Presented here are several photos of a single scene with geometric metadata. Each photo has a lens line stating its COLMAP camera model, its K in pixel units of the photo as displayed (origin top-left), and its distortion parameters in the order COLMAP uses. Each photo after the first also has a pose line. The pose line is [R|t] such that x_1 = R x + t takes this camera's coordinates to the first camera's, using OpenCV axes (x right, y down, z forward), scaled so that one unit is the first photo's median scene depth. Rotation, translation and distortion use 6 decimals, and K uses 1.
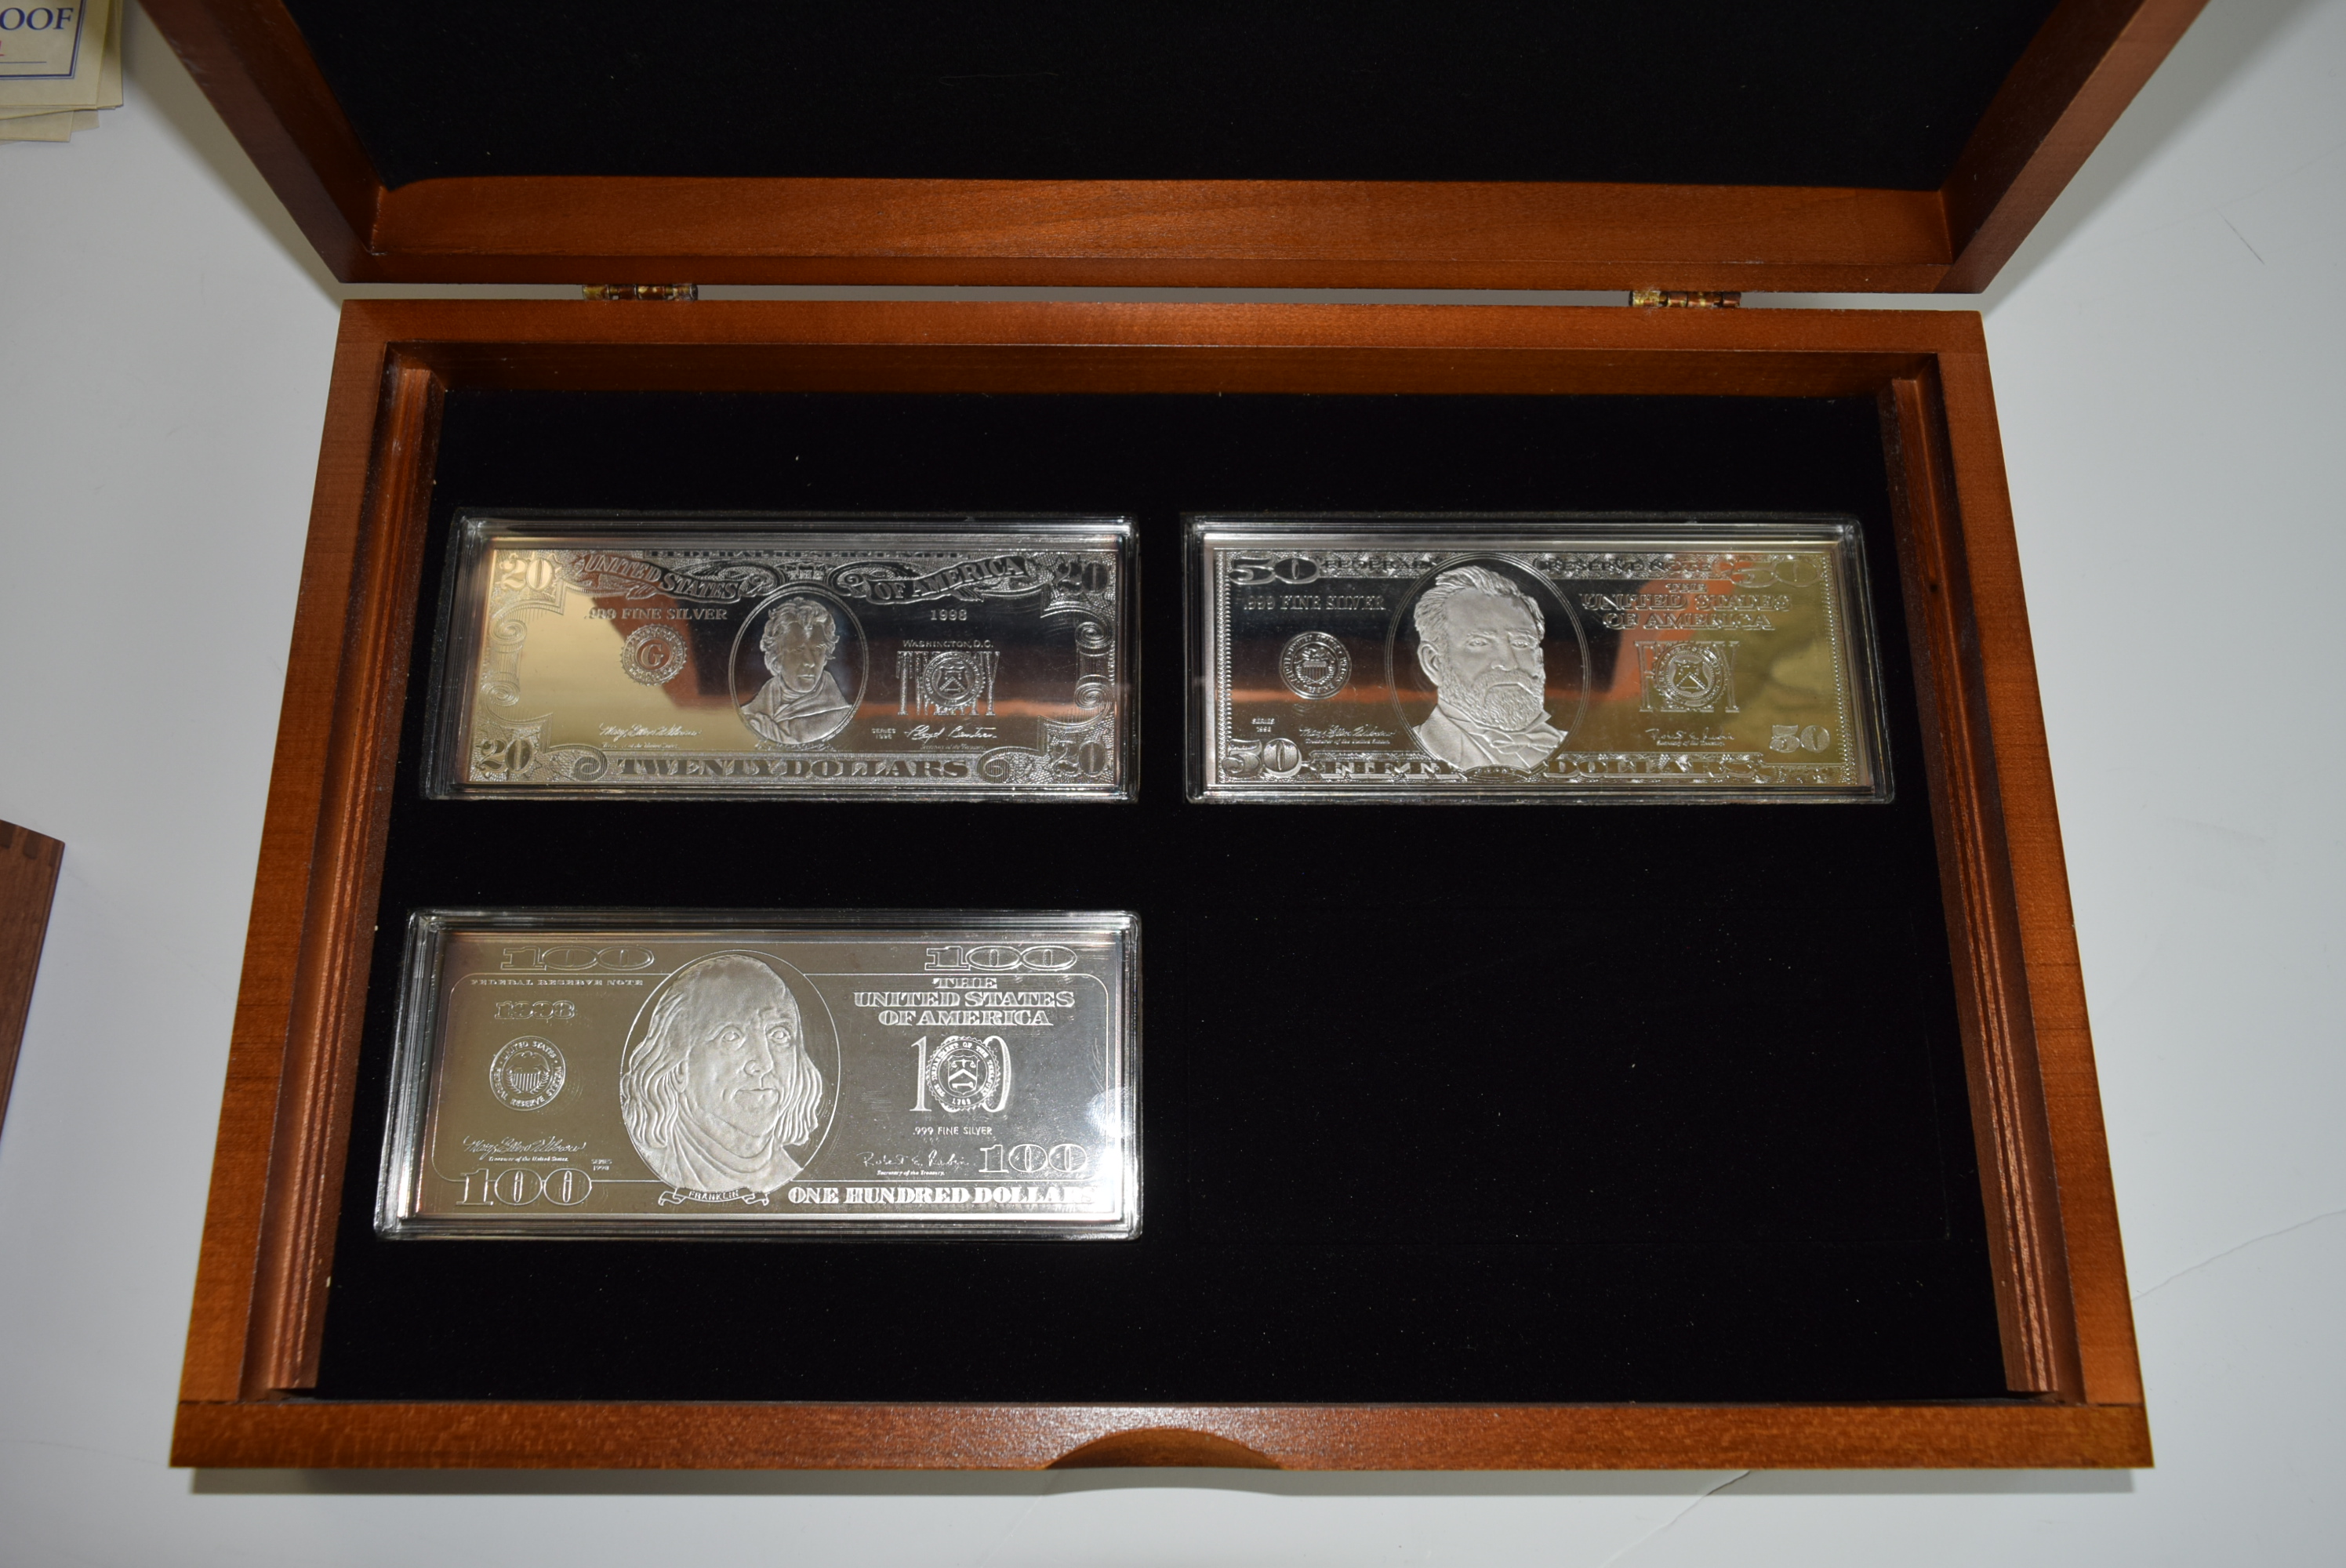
lens RADIAL K [[1791.9, 0, 1167.5], [0, 1791.9, 782.5], [0, 0, 1]] dist [-0.021137, 0.008526]
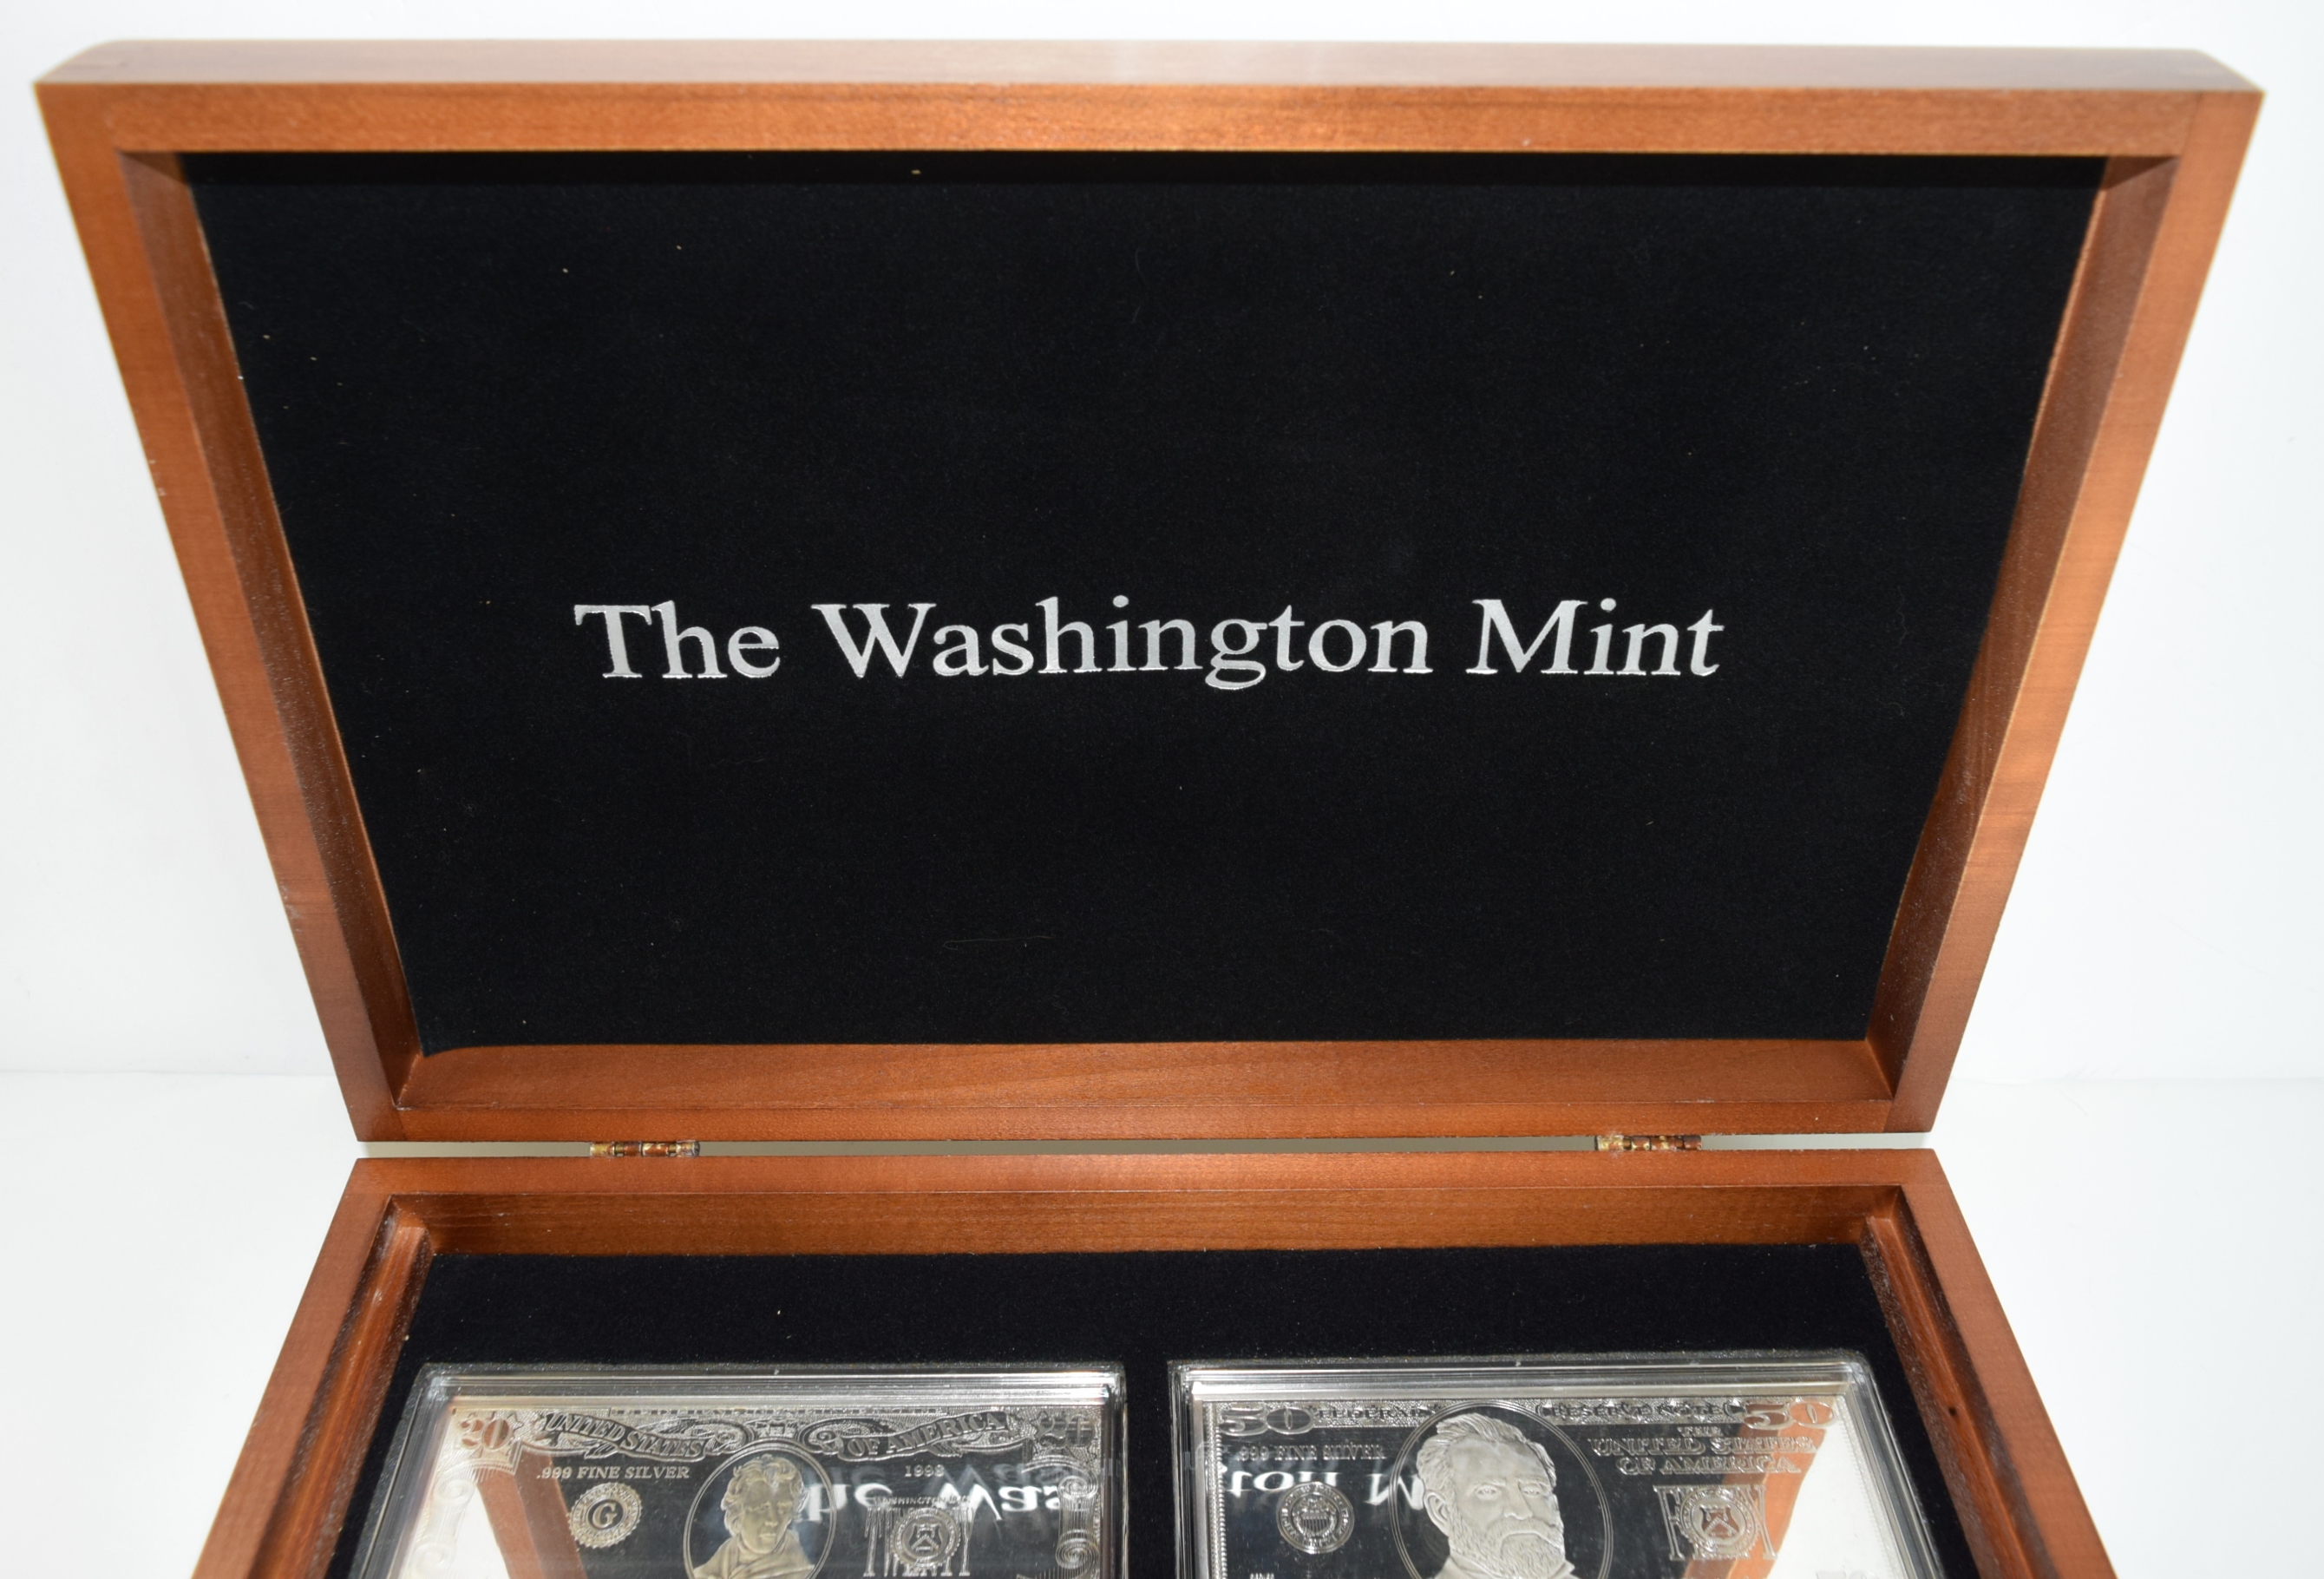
lens RADIAL K [[1983.7, 0, 1157.2], [0, 1983.7, 722.0], [0, 0, 1]] dist [-0.033871, 0.023924]
pose [[0.999881, -0.013199, 0.007946, -0.002393], [0.015326, 0.799622, -0.600307, 0.222465], [0.001569, 0.600358, 0.799730, -0.070227]]
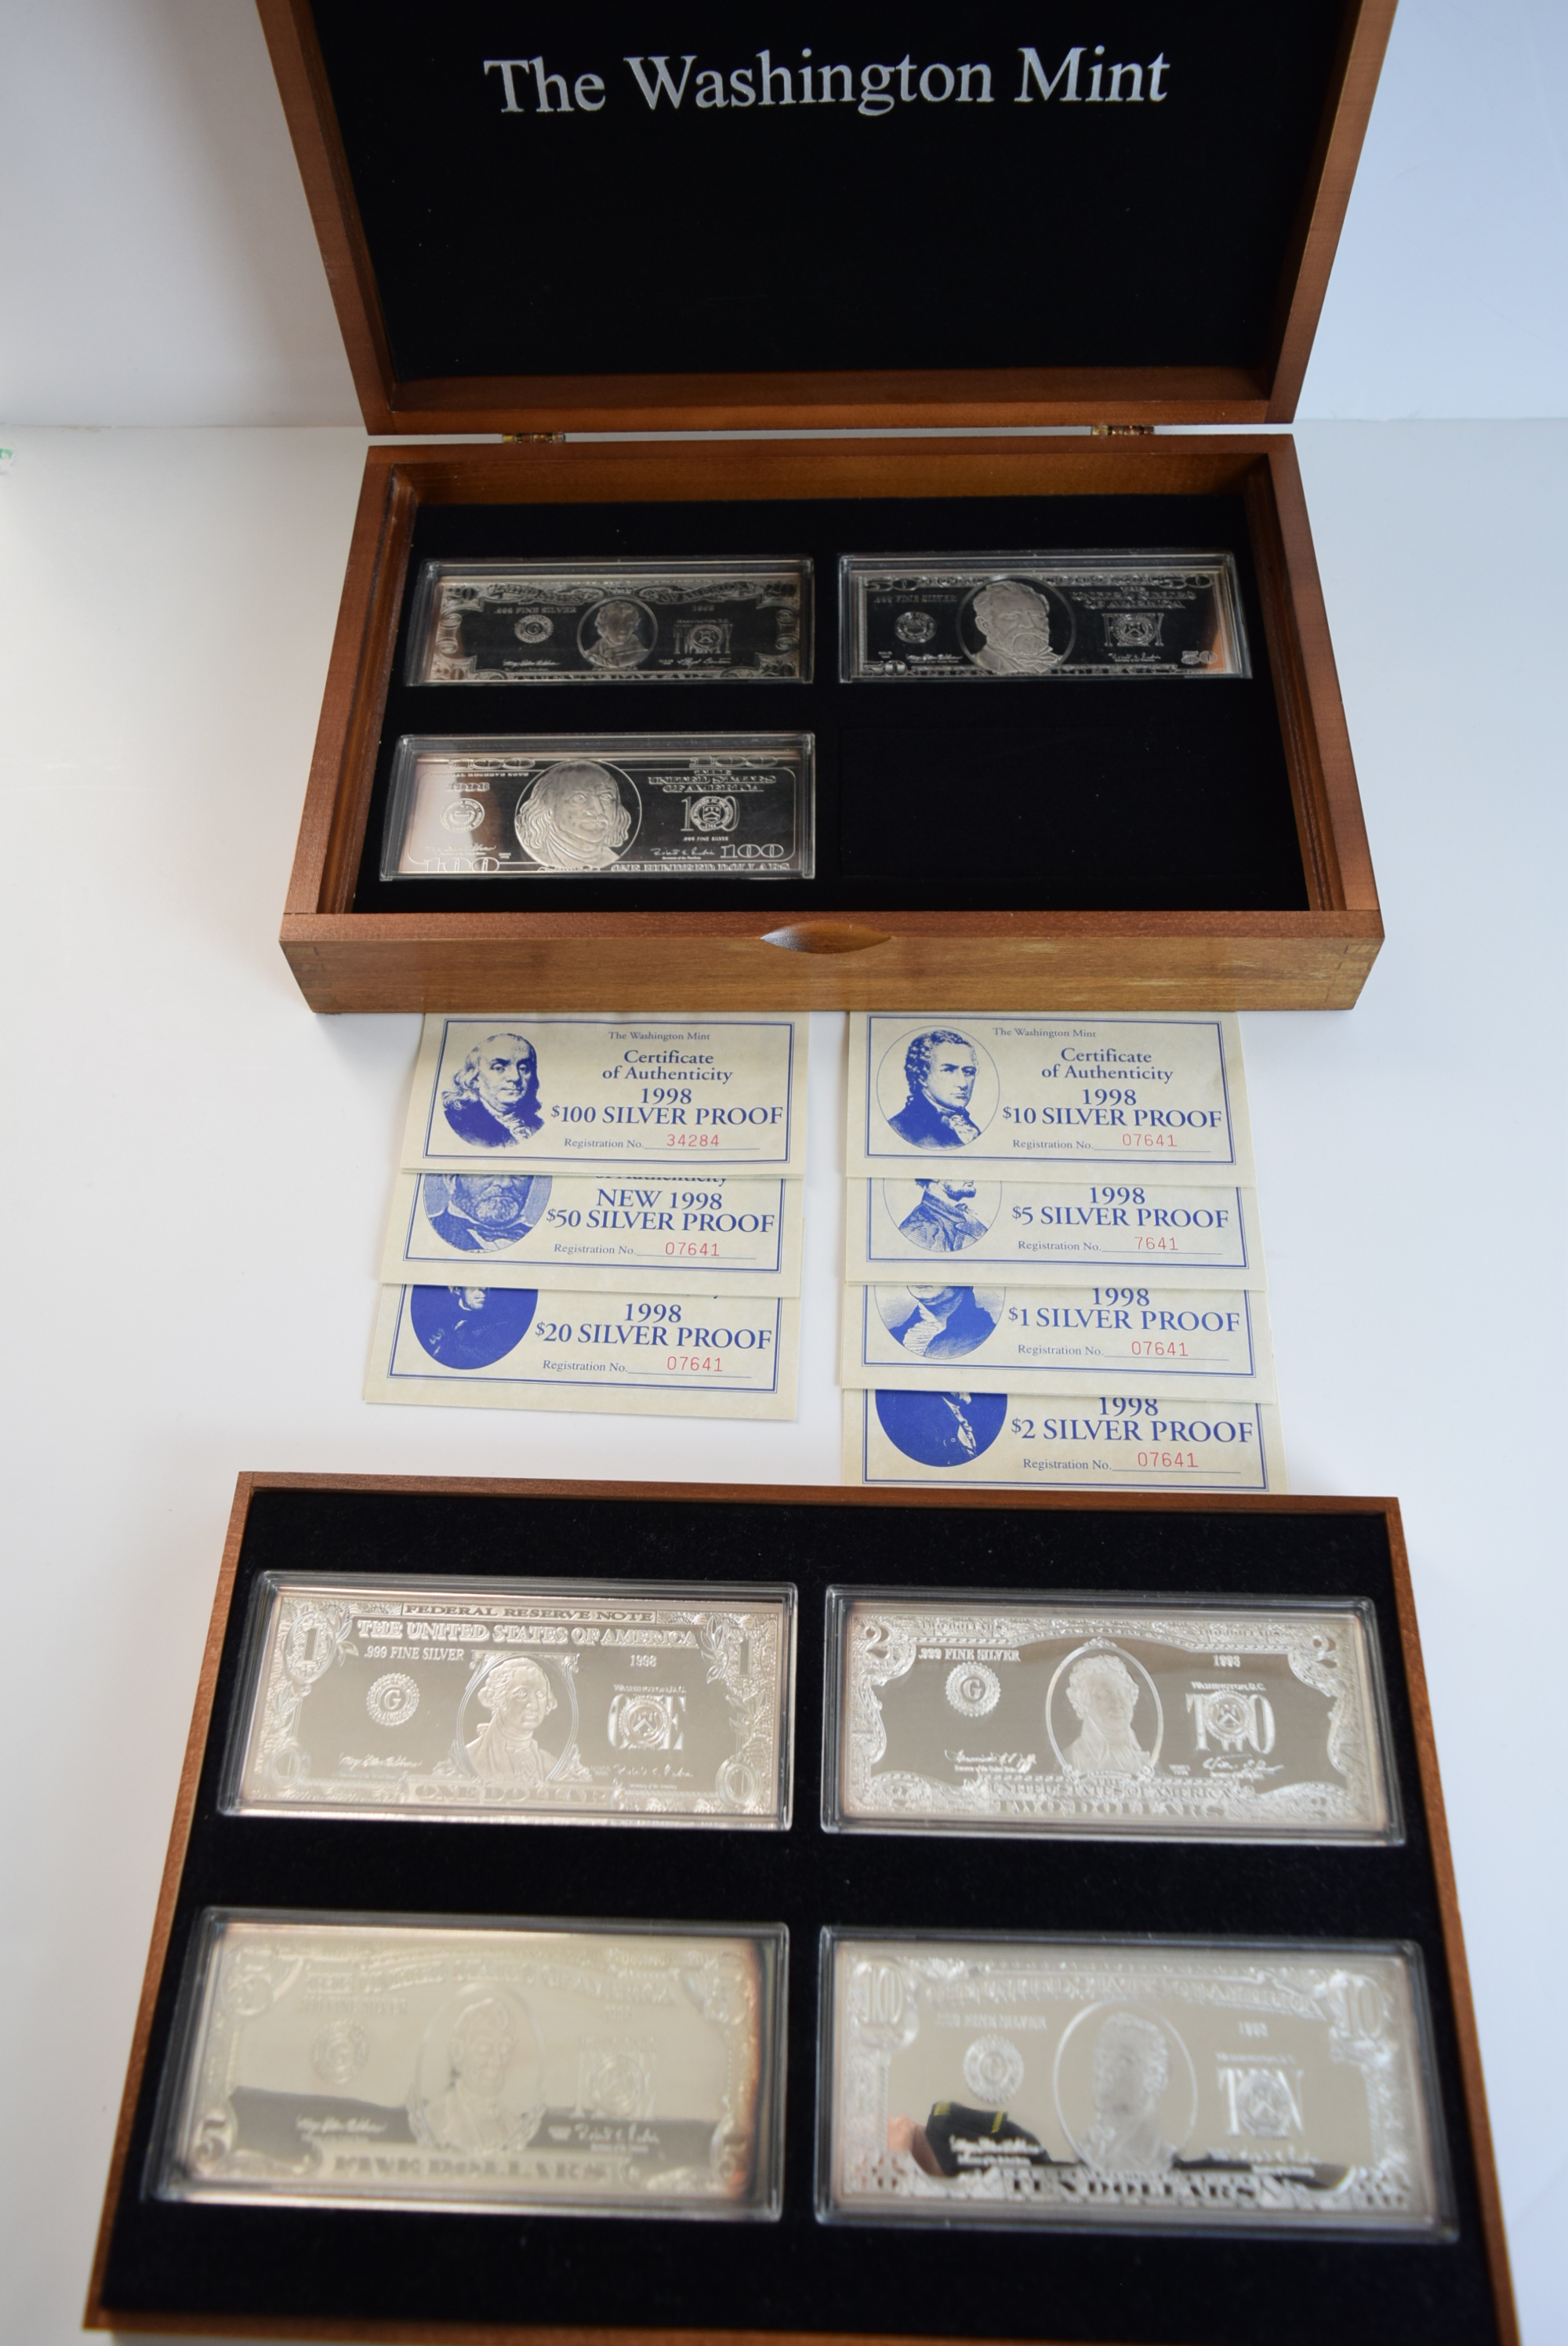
lens RADIAL K [[1791.9, 0, 791.7], [0, 1791.9, 1178.3], [0, 0, 1]] dist [-0.021137, 0.008526]
pose [[0.999239, -0.007530, -0.038284, 0.025876], [-0.000312, 0.979627, -0.200827, 0.813570], [0.039016, 0.200686, 0.978878, -0.594274]]
